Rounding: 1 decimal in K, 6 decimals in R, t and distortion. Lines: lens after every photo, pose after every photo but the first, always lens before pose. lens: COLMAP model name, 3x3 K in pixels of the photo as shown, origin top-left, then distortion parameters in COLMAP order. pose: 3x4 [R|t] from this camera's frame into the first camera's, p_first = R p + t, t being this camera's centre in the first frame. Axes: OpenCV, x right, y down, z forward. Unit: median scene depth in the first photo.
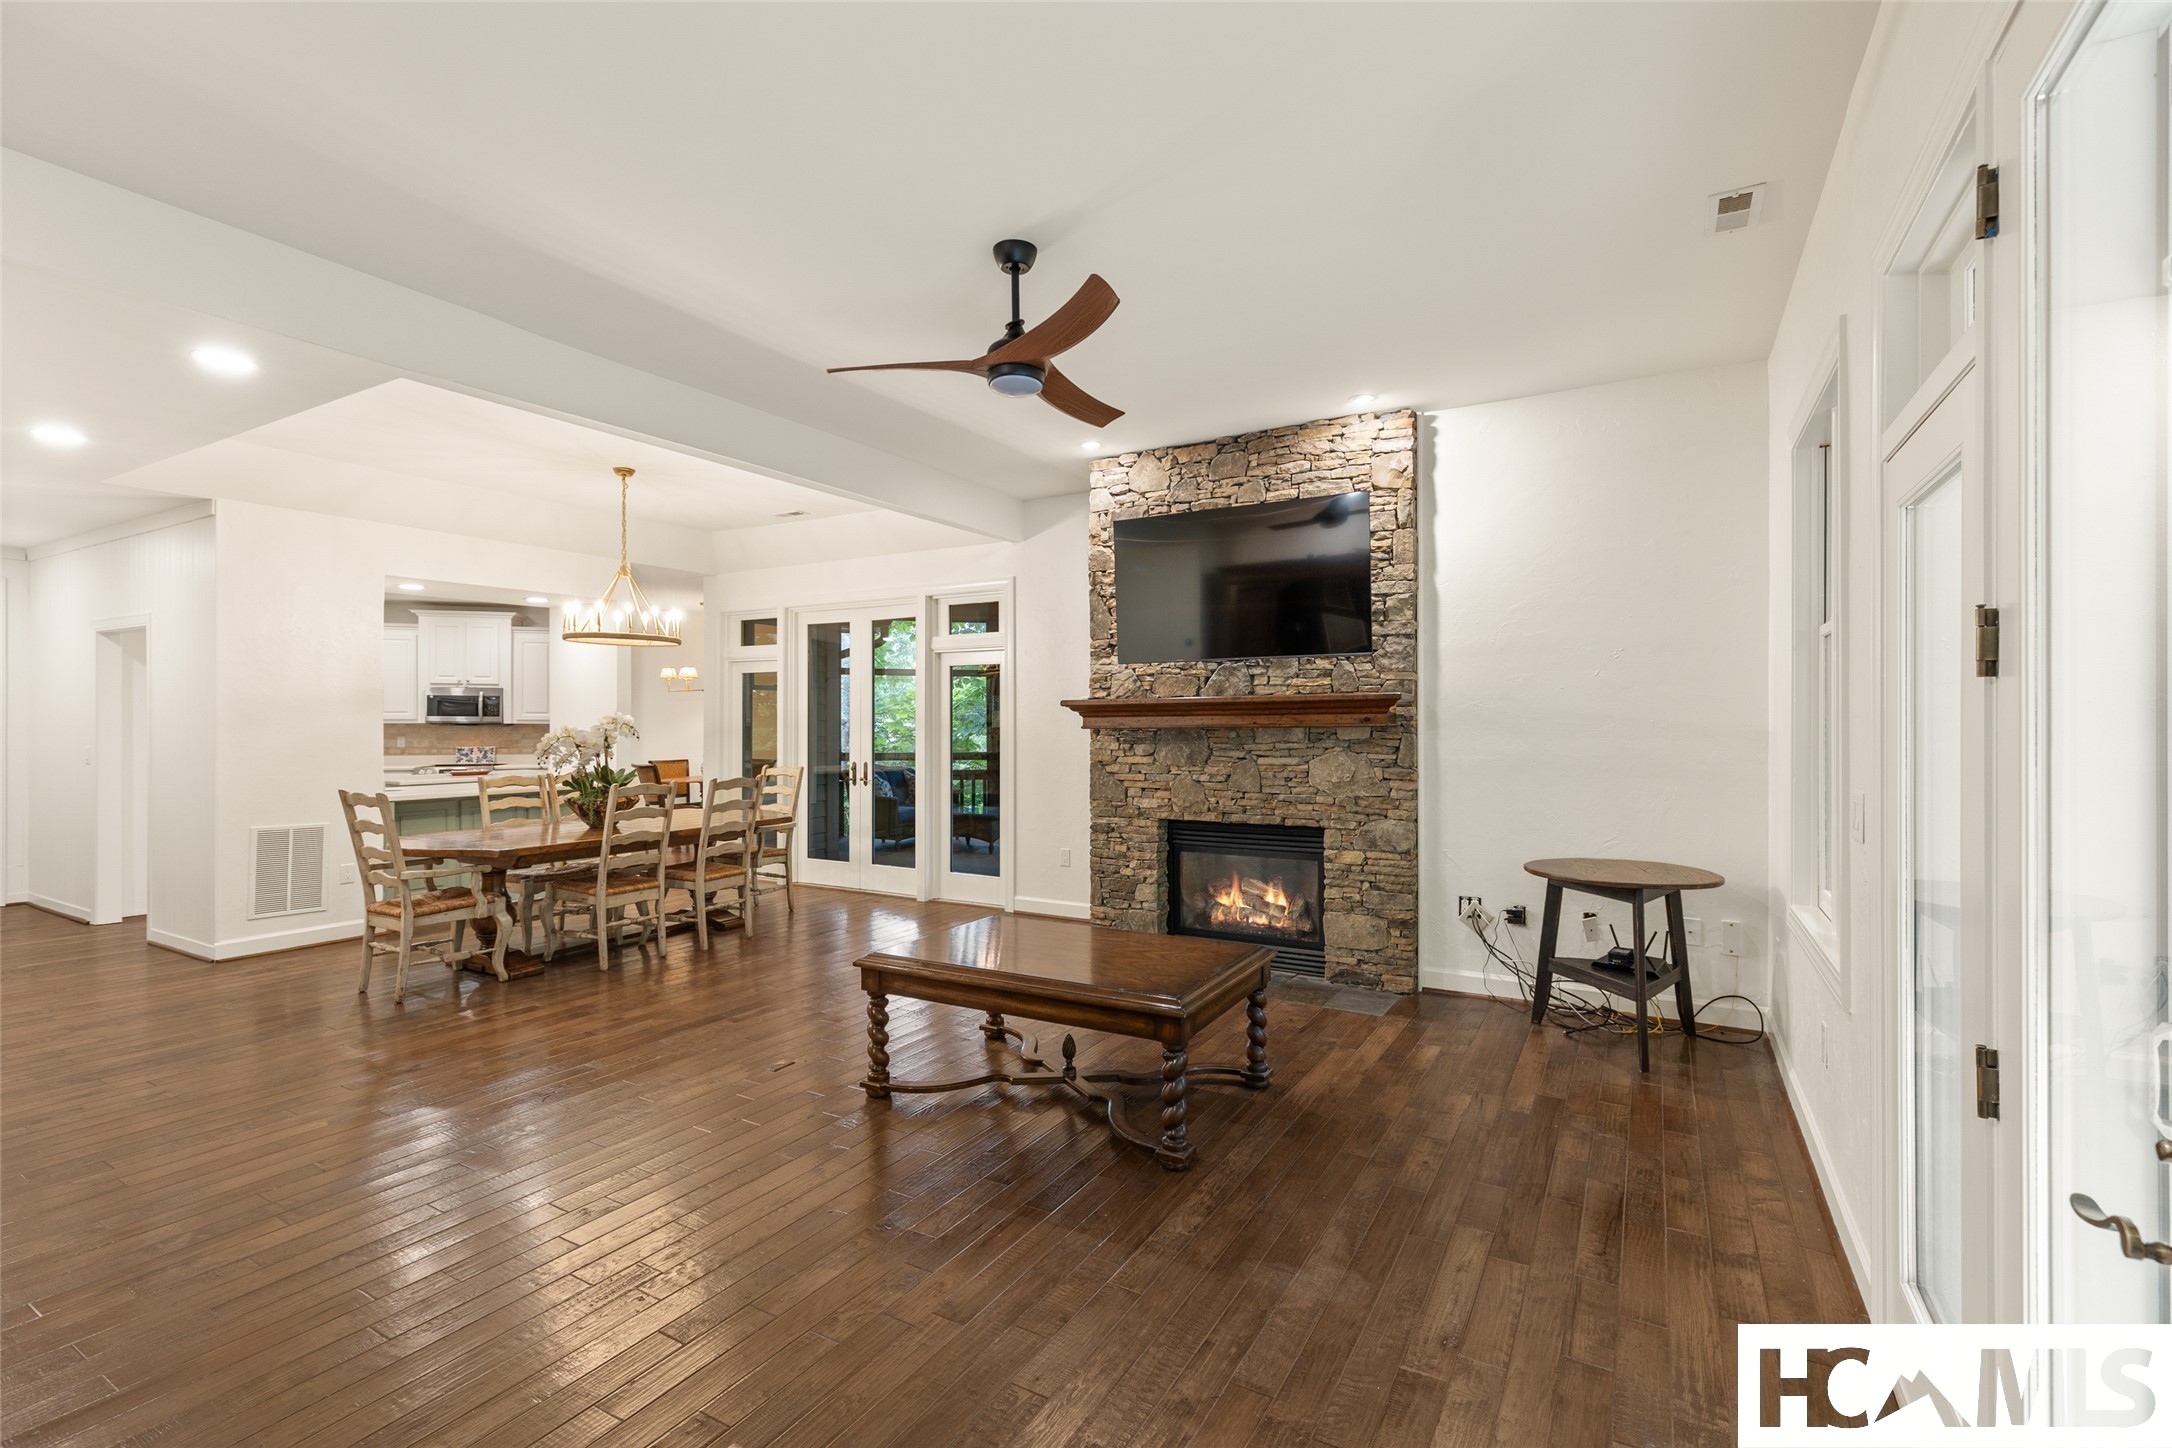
lens RADIAL K [[970.1, 0, 1085.7], [0, 970.1, 716.7], [0, 0, 1]] dist [0.007407, -0.001747]
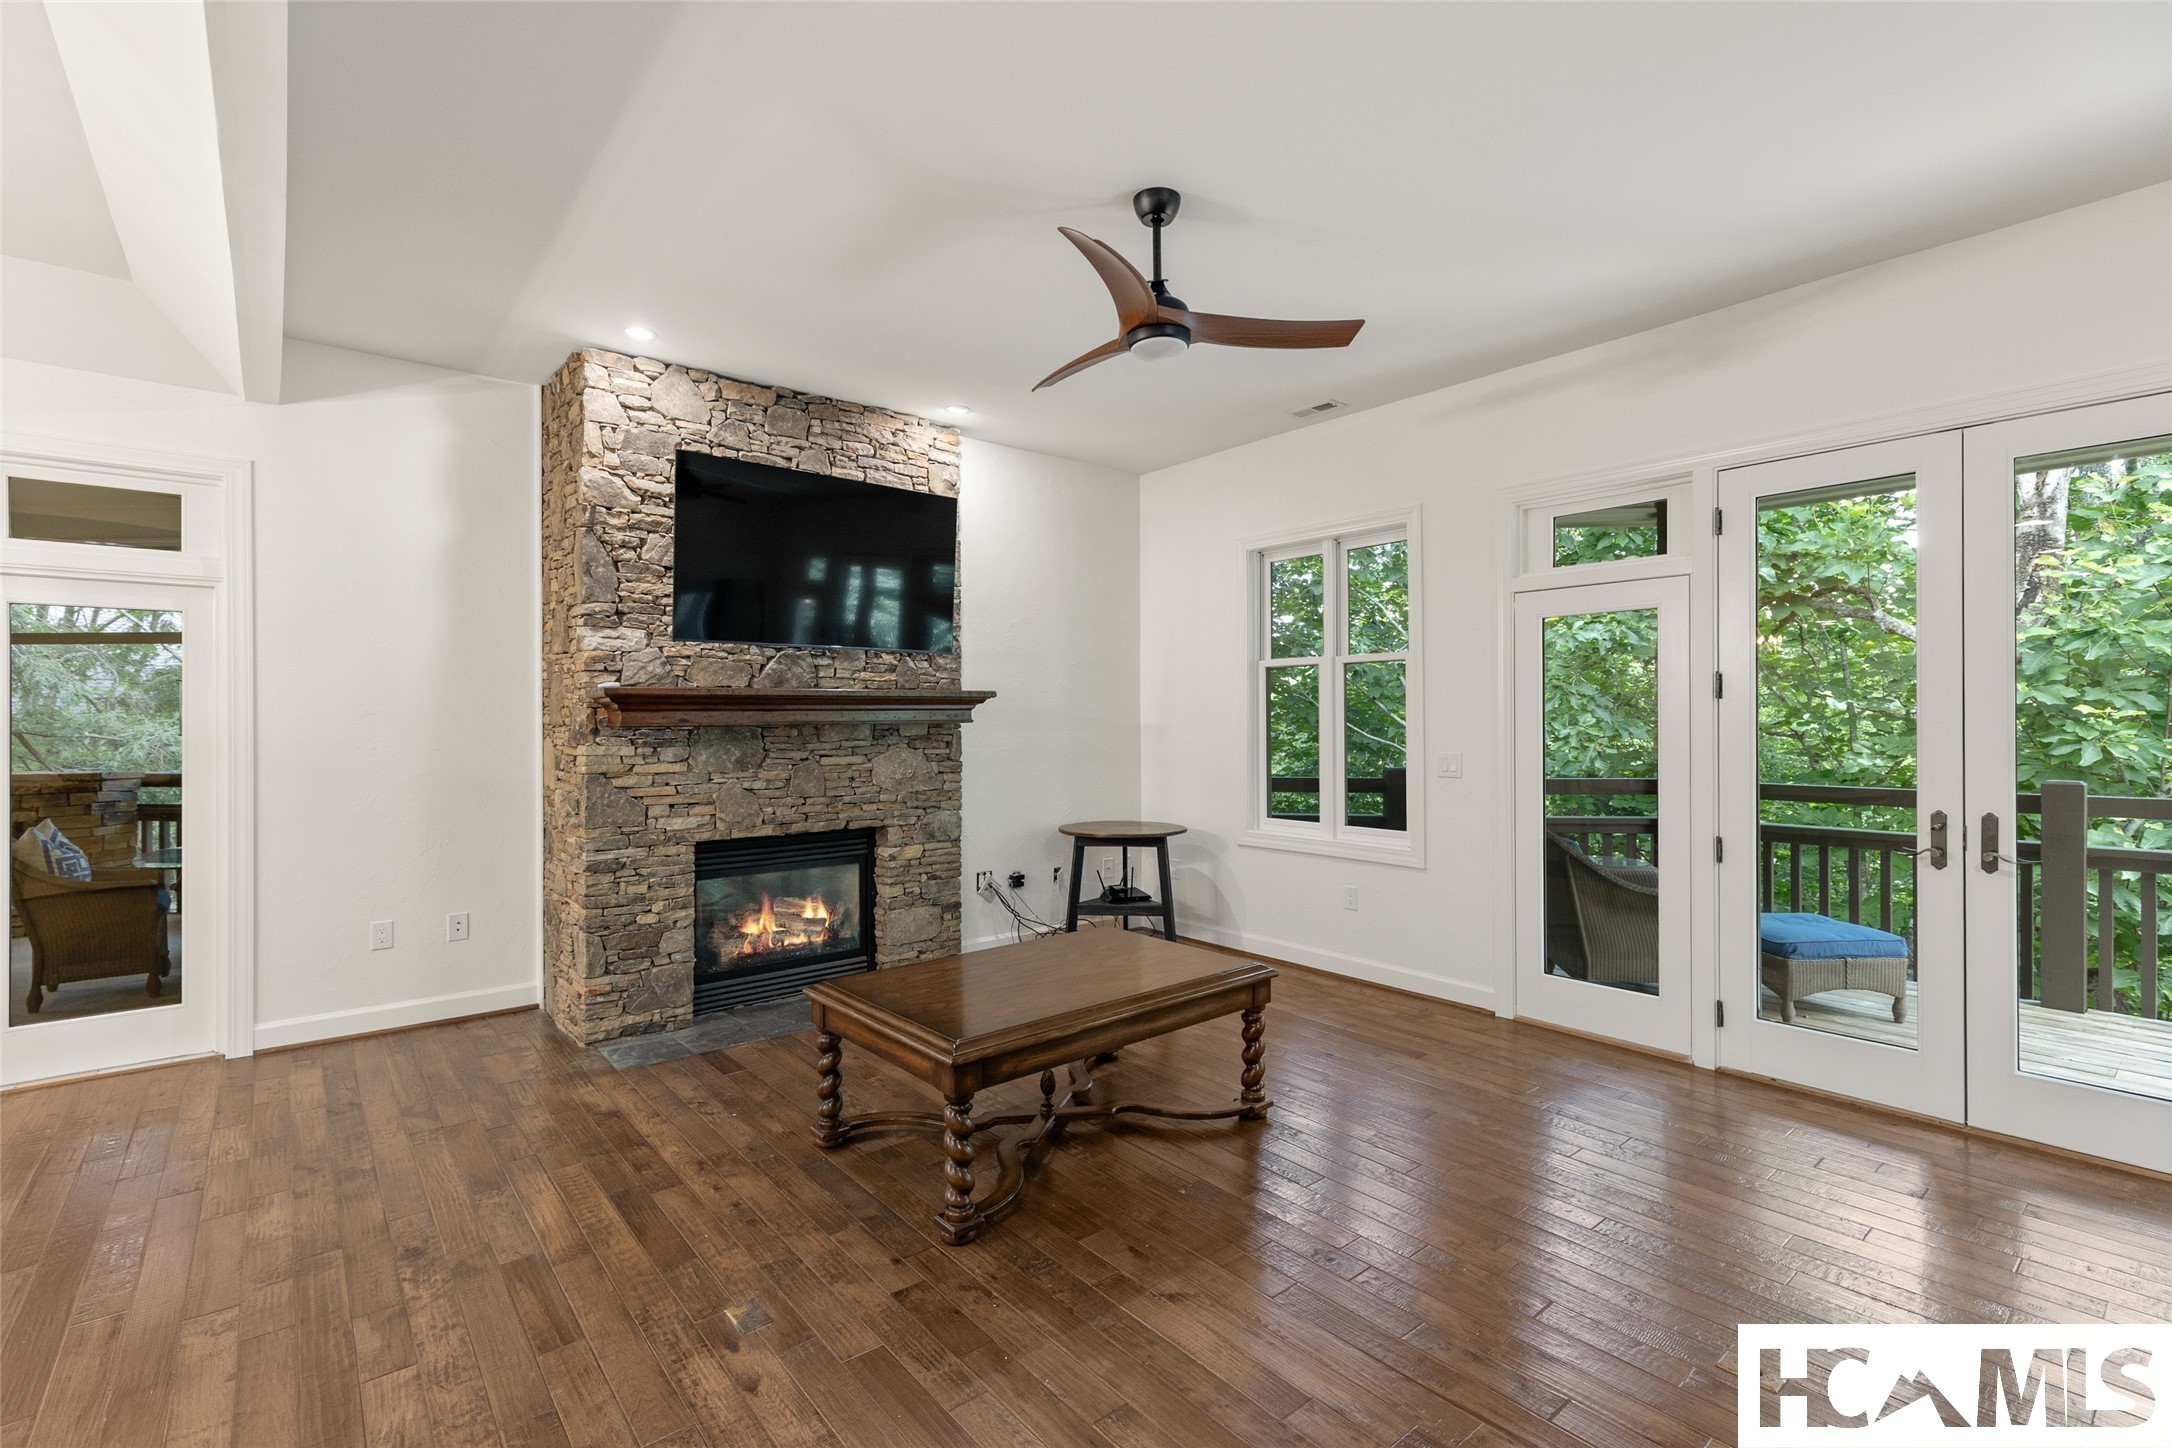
lens RADIAL K [[970.1, 0, 1085.5], [0, 970.1, 720.2], [0, 0, 1]] dist [0.007407, -0.001747]
pose [[0.341218, 0.000570, 0.939984, -0.576870], [-0.004503, 0.999989, 0.001028, 0.005077], [-0.939973, -0.004584, 0.341217, 0.453683]]
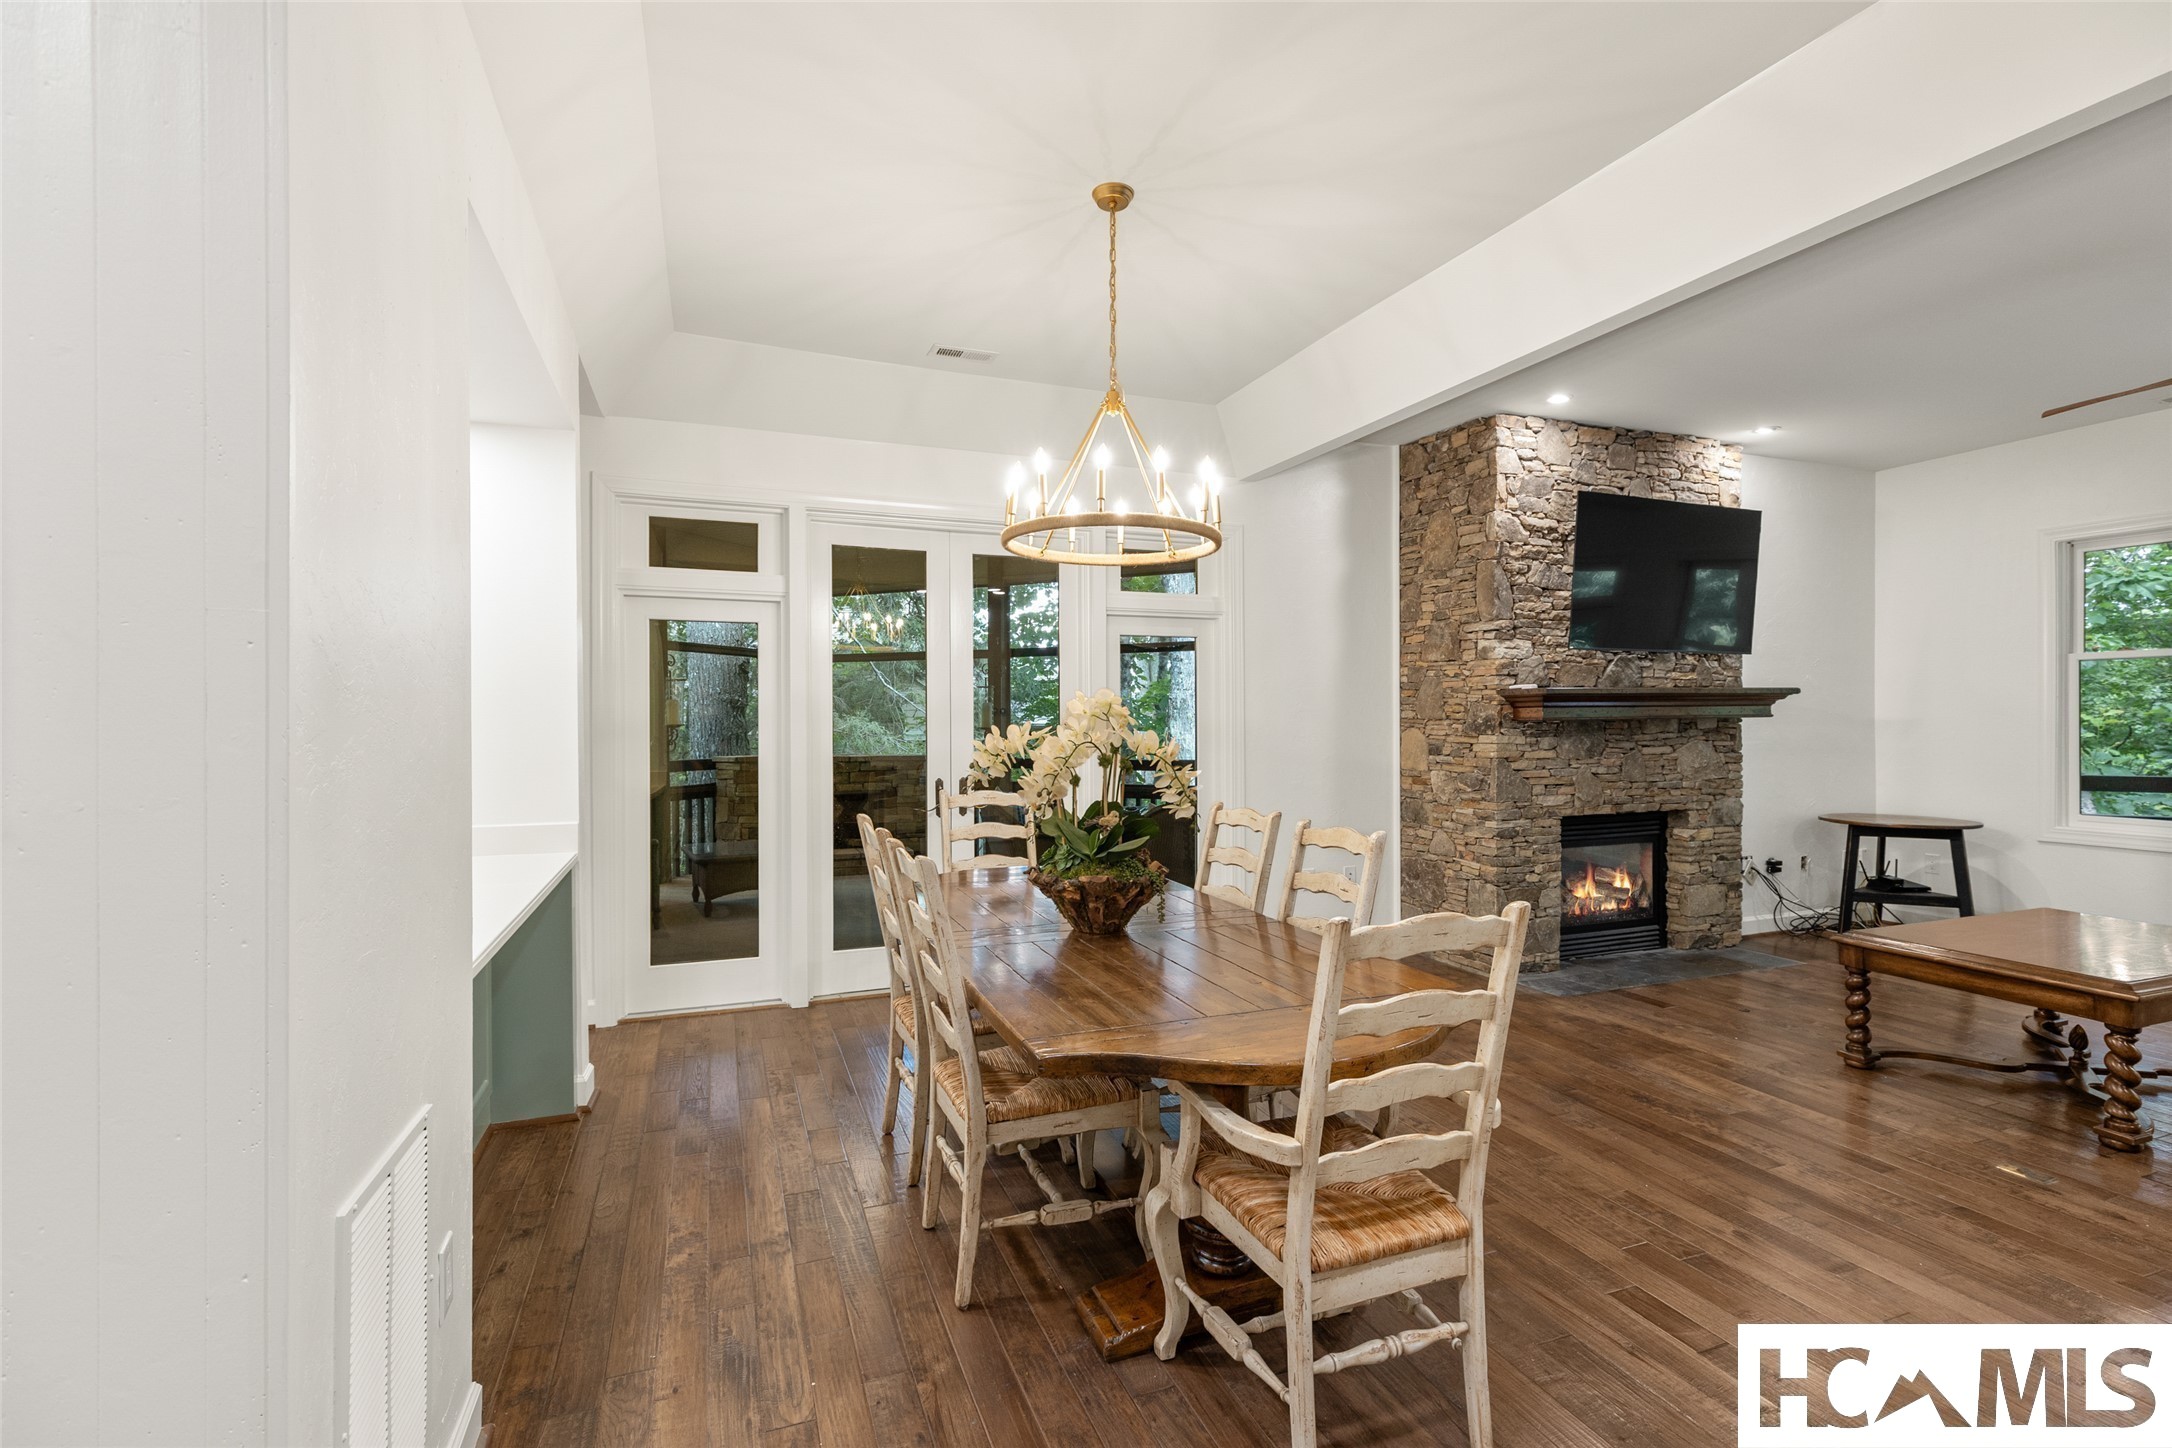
lens RADIAL K [[970.1, 0, 1079.6], [0, 970.1, 725.5], [0, 0, 1]] dist [0.007407, -0.001747]
pose [[0.627381, -0.006917, 0.778681, -0.985989], [-0.003497, 0.999925, 0.011699, 0.008342], [-0.778704, -0.010063, 0.627310, 0.804144]]
